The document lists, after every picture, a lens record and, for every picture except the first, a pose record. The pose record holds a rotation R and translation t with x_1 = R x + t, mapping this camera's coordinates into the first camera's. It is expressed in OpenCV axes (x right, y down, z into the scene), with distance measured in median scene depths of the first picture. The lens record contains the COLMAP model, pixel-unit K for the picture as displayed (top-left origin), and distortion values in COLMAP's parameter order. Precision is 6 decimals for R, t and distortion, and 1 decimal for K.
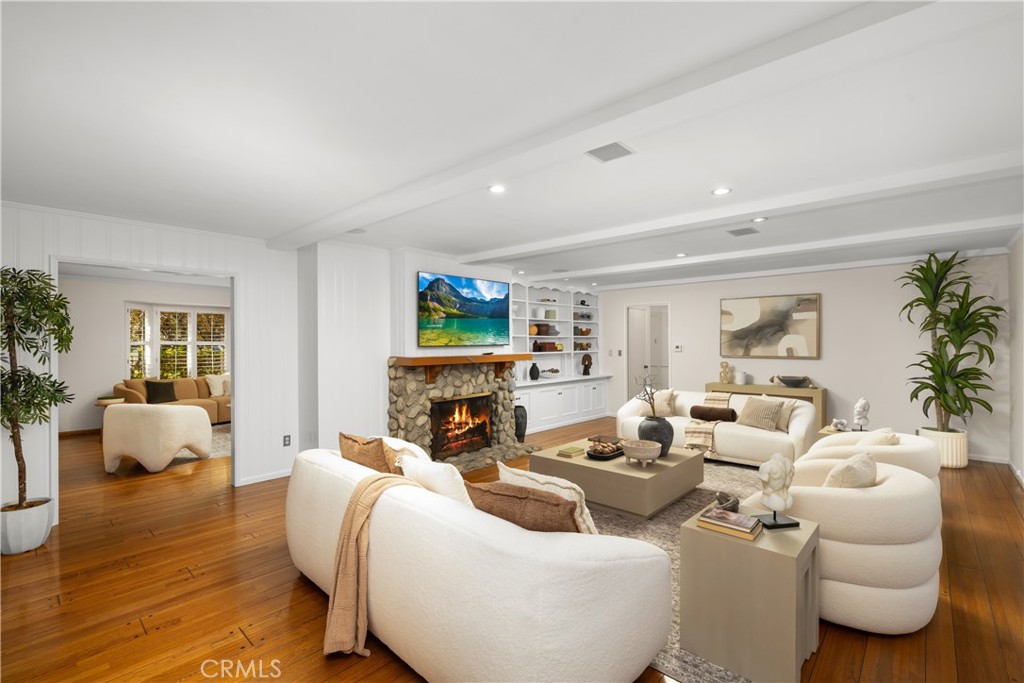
lens RADIAL K [[449.5, 0, 517.9], [0, 449.5, 355.5], [0, 0, 1]] dist [-0.004075, -0.000134]
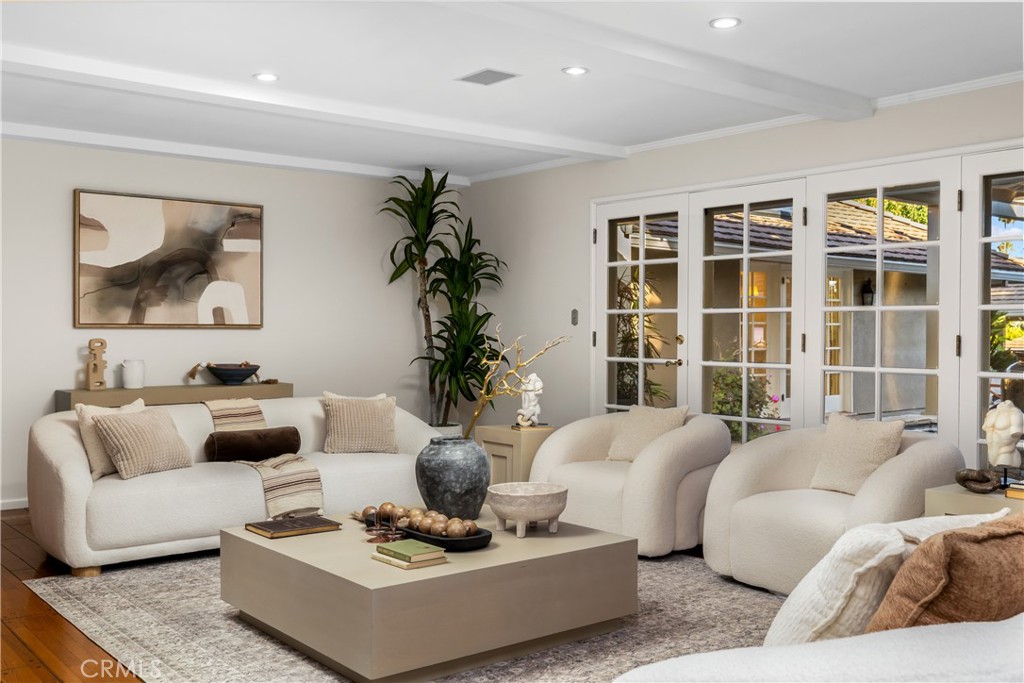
lens RADIAL K [[994.6, 0, 514.5], [0, 994.6, 339.5], [0, 0, 1]] dist [0.023693, 0.000000]
pose [[0.161860, -0.009287, 0.986770, -0.490264], [0.024666, 0.999681, 0.005363, 0.023346], [-0.986505, 0.023471, 0.162037, 0.549792]]
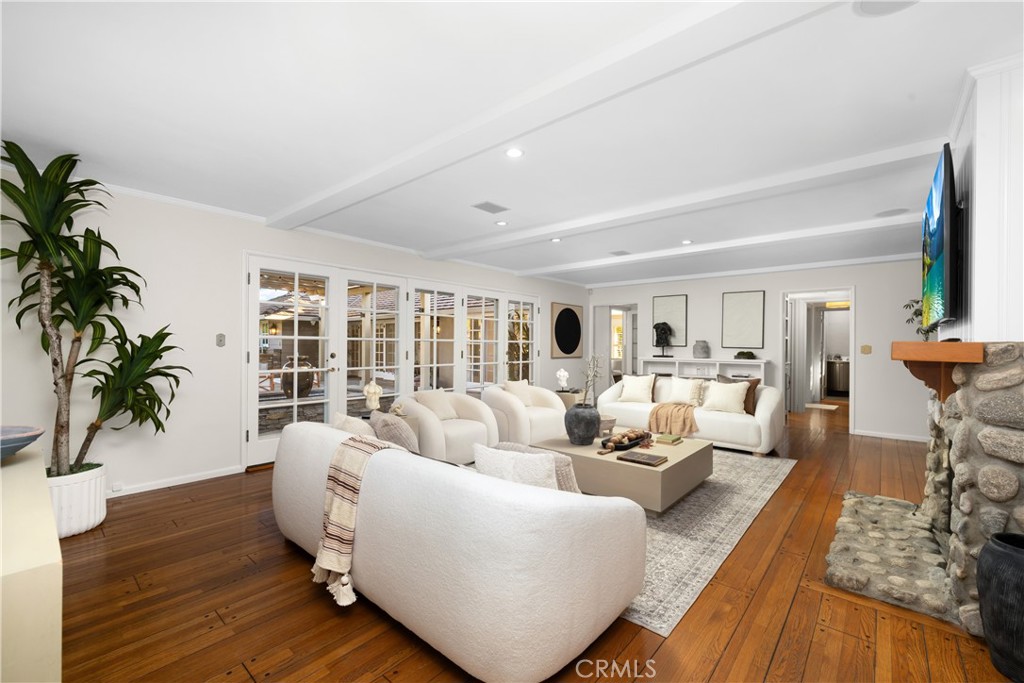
lens RADIAL K [[431.9, 0, 522.9], [0, 431.9, 343.6], [0, 0, 1]] dist [0.012347, 0.001143]
pose [[-0.999277, -0.003853, -0.037820, 0.335250], [-0.004793, 0.999681, 0.024817, -0.009633], [0.037712, 0.024980, -0.998976, 1.363911]]
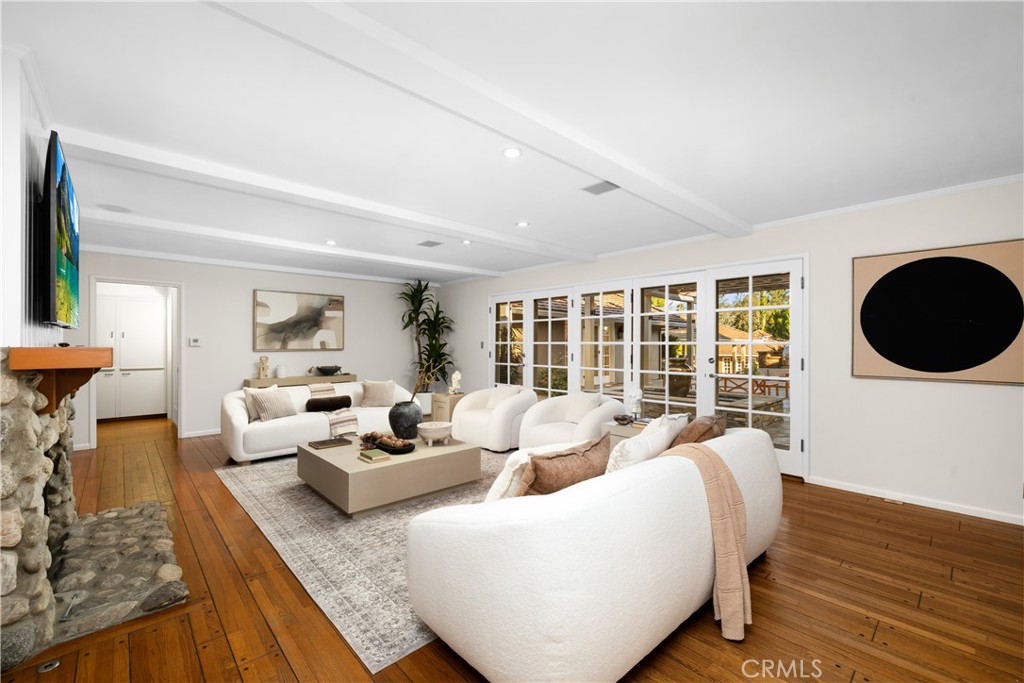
lens RADIAL K [[431.9, 0, 514.0], [0, 431.9, 341.9], [0, 0, 1]] dist [0.012347, 0.001143]
pose [[0.097857, 0.007202, 0.995174, -0.481790], [0.026919, 0.999589, -0.009881, 0.009237], [-0.994836, 0.027756, 0.097623, 0.461106]]
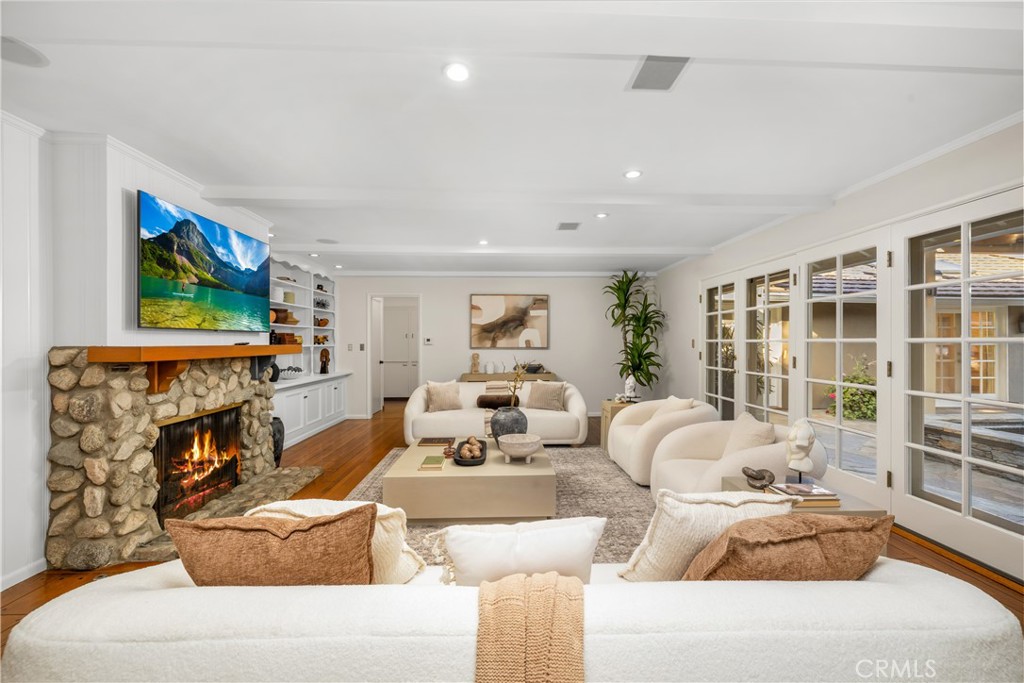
lens RADIAL K [[431.9, 0, 511.5], [0, 431.9, 337.0], [0, 0, 1]] dist [0.012347, 0.001143]
pose [[0.723853, 0.009149, 0.689894, -0.222552], [0.019958, 0.999216, -0.034192, 0.014303], [-0.689666, 0.038519, 0.723103, 0.241839]]
